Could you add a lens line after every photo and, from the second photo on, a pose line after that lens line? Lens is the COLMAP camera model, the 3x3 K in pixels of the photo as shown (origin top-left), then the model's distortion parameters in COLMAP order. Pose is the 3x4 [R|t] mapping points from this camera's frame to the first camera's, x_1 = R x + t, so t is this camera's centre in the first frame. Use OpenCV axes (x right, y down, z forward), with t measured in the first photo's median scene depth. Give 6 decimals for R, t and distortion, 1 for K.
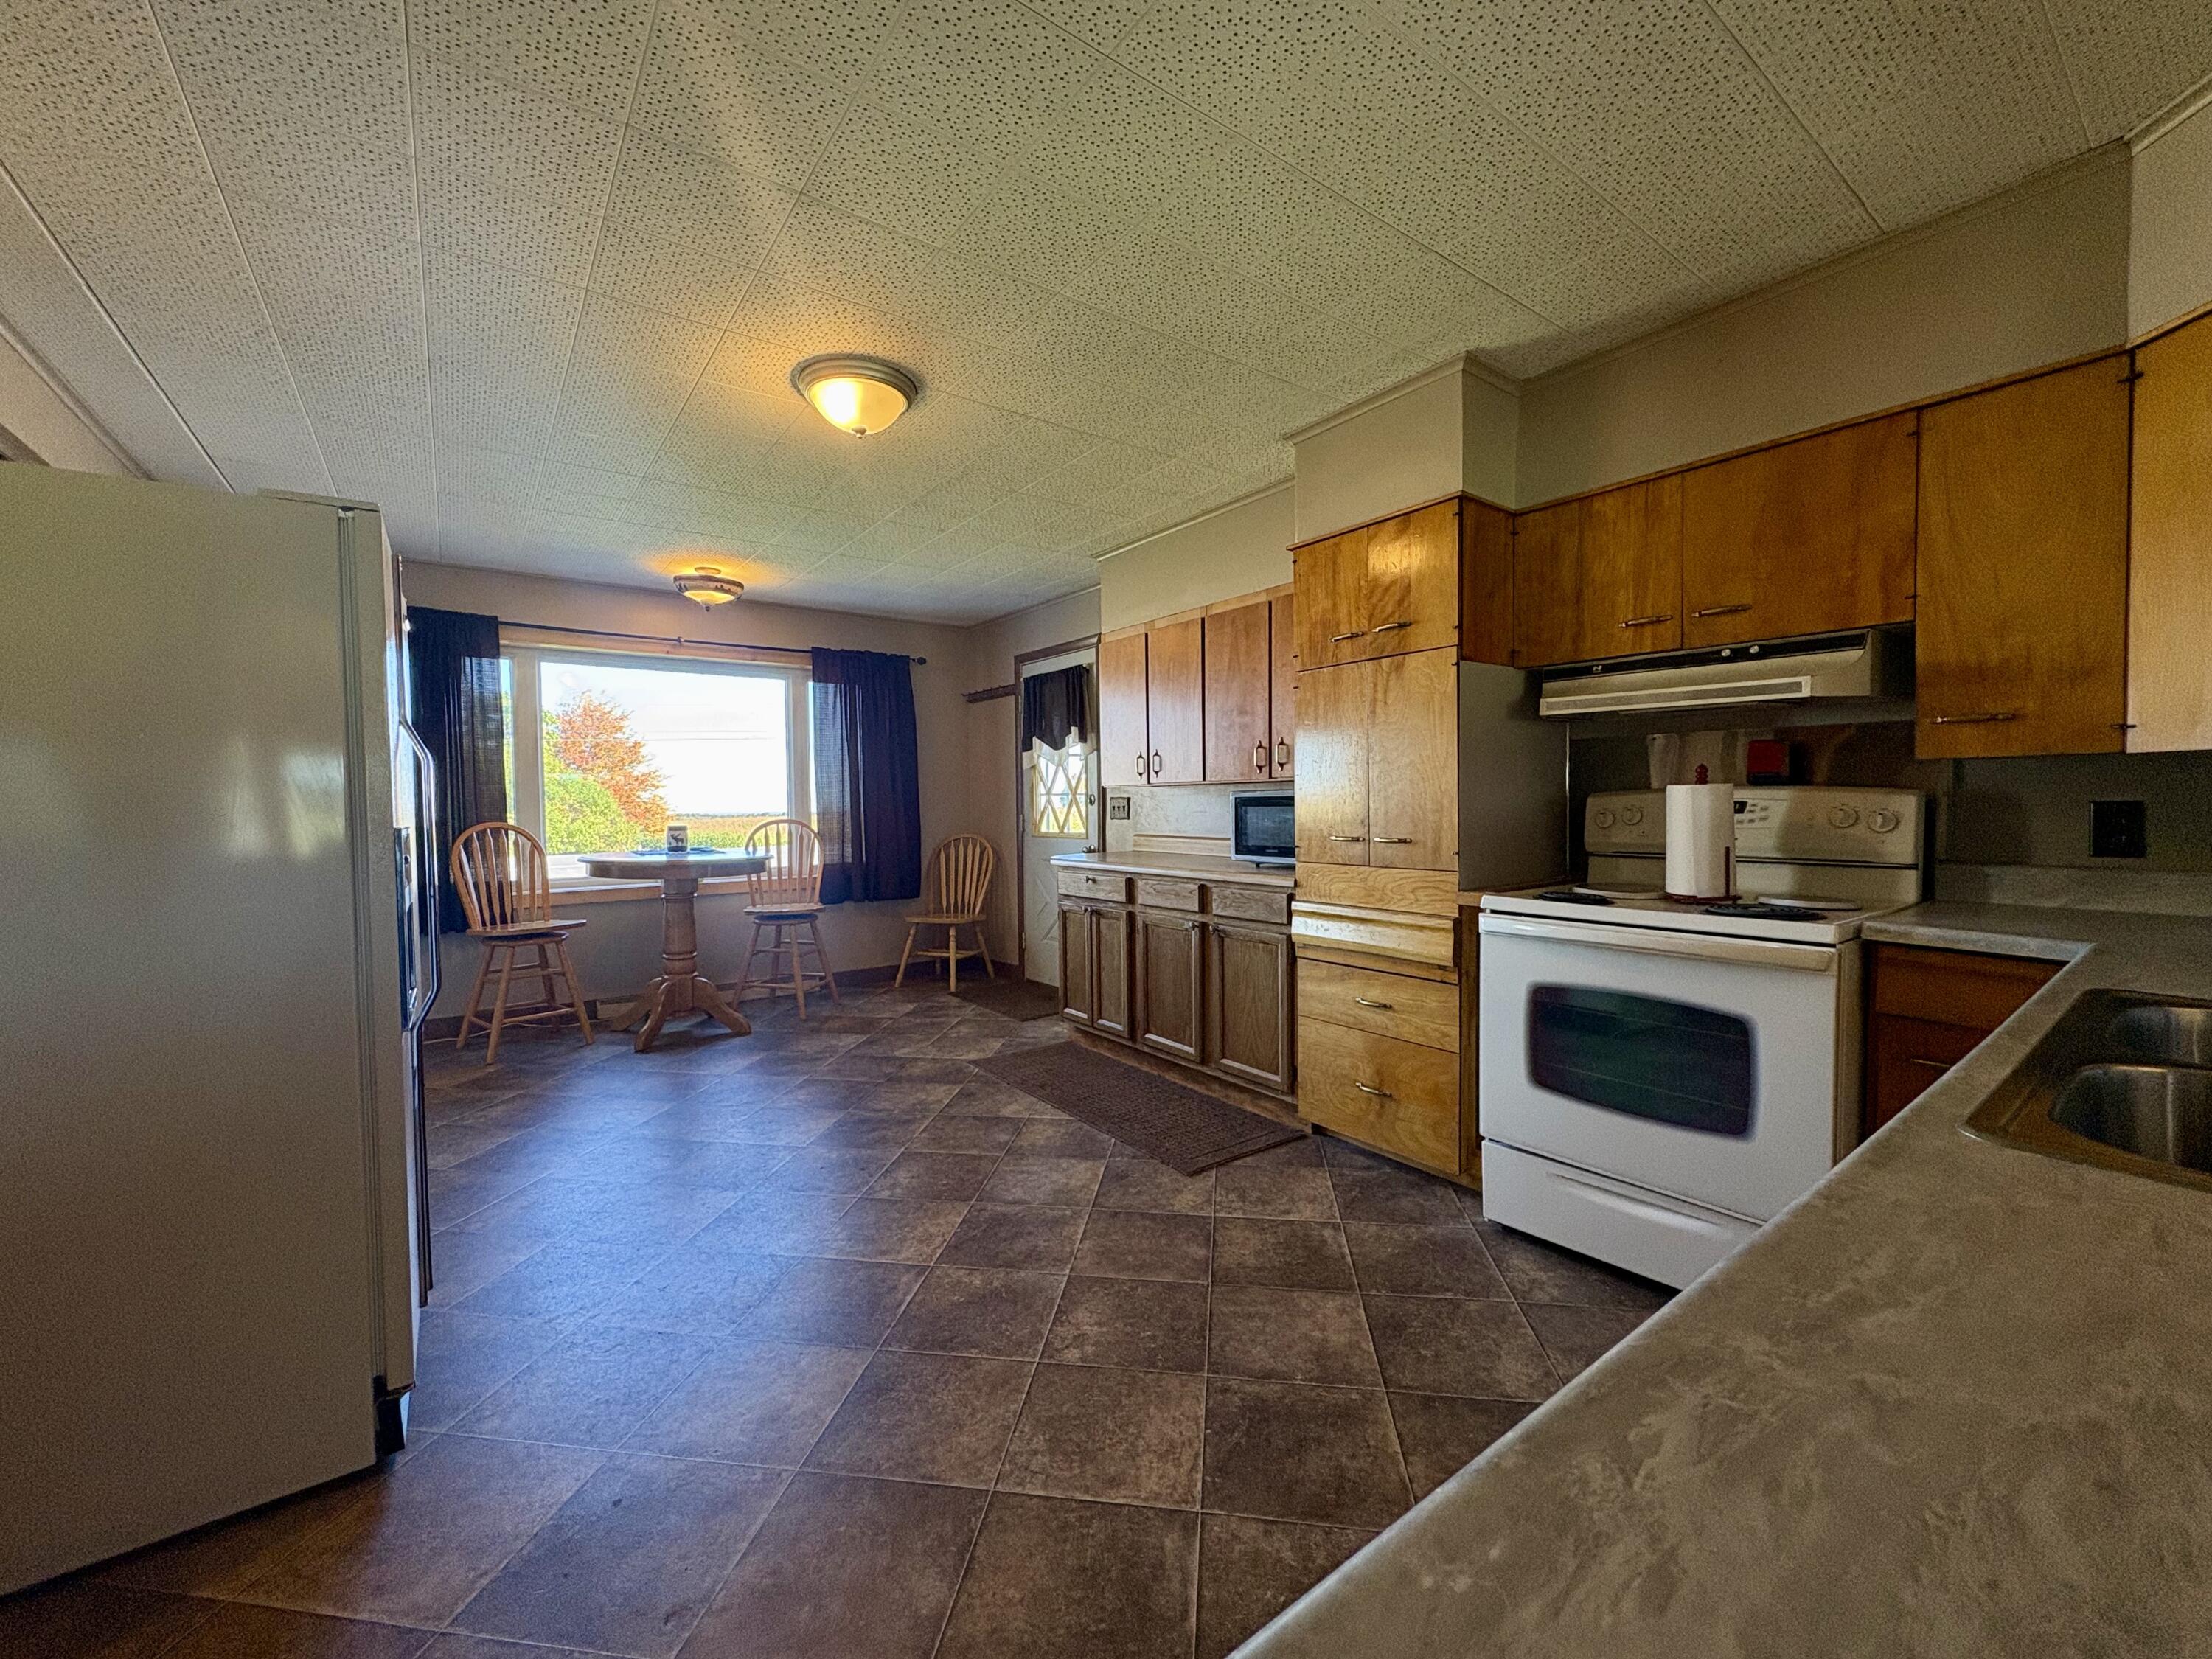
lens RADIAL K [[874.5, 0, 1098.6], [0, 874.5, 832.3], [0, 0, 1]] dist [-0.002988, 0.000864]
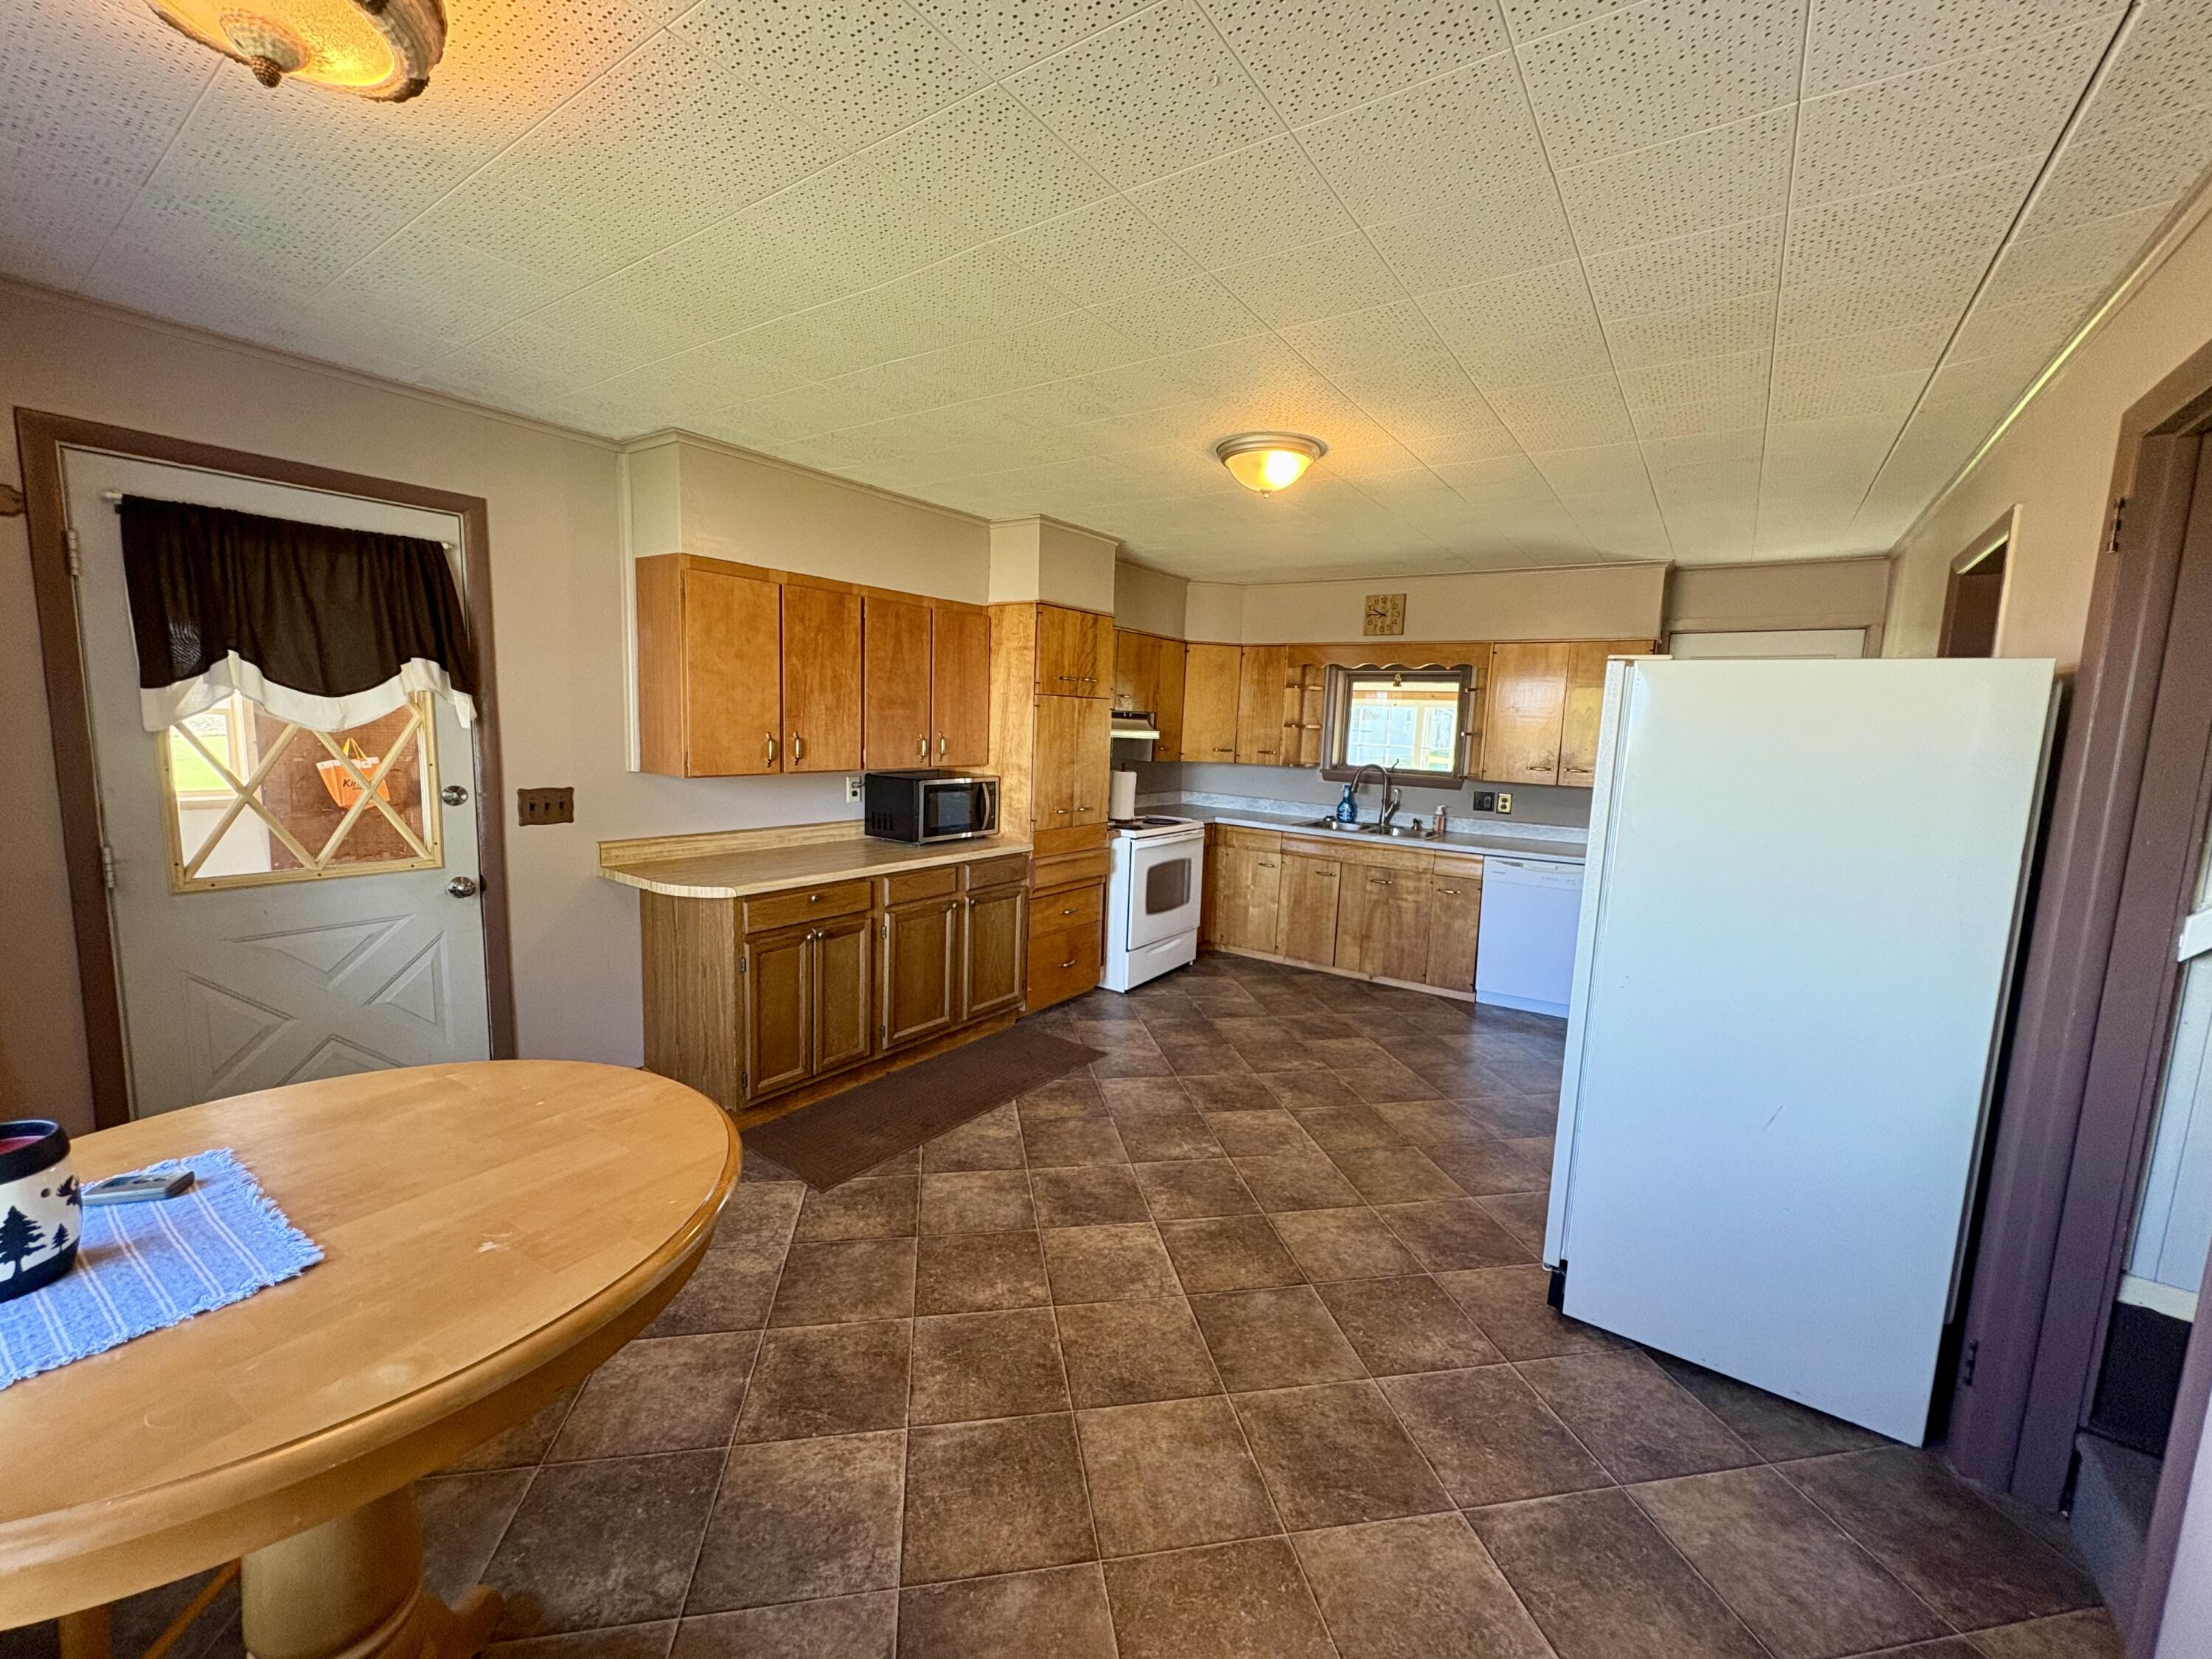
lens RADIAL K [[874.5, 0, 1117.1], [0, 874.5, 824.5], [0, 0, 1]] dist [-0.002988, 0.000864]
pose [[-0.323804, -0.110110, 0.939695, -0.928548], [0.004856, 0.992998, 0.118029, -0.115972], [-0.946112, 0.042781, -0.321002, 1.096503]]
